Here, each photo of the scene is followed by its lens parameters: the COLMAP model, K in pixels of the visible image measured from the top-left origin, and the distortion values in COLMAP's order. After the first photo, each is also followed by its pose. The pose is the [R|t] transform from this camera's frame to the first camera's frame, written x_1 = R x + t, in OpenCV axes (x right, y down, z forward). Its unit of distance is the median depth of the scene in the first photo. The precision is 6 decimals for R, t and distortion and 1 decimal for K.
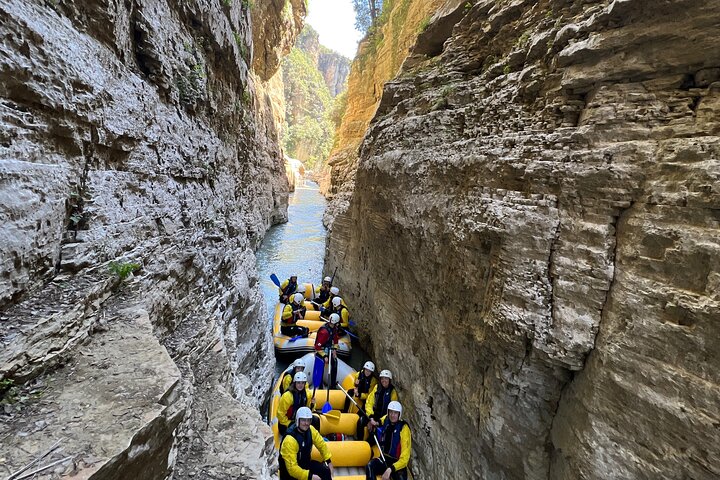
lens RADIAL K [[305.2, 0, 360.0], [0, 305.2, 240.0], [0, 0, 1]] dist [0.001988, 0.000042]
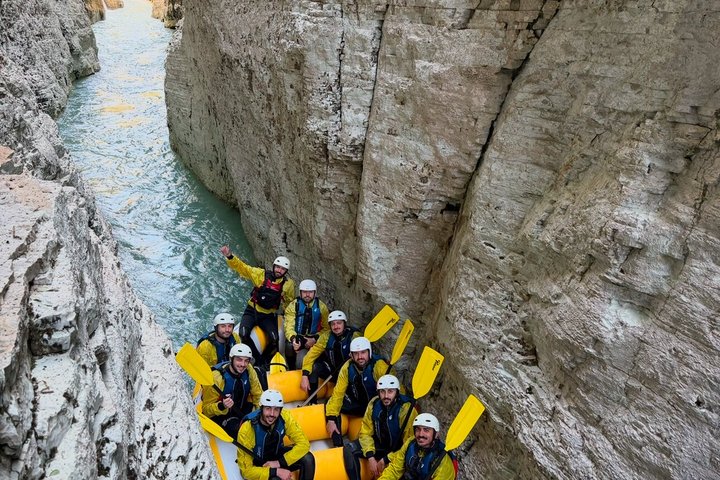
lens RADIAL K [[496.7, 0, 360.0], [0, 496.7, 240.0], [0, 0, 1]] dist [0.003376, -0.006205]
pose [[0.970512, -0.183568, 0.156236, 0.304988], [0.131071, 0.945813, 0.297082, 0.120798], [-0.202305, -0.267844, 0.941983, -0.833361]]
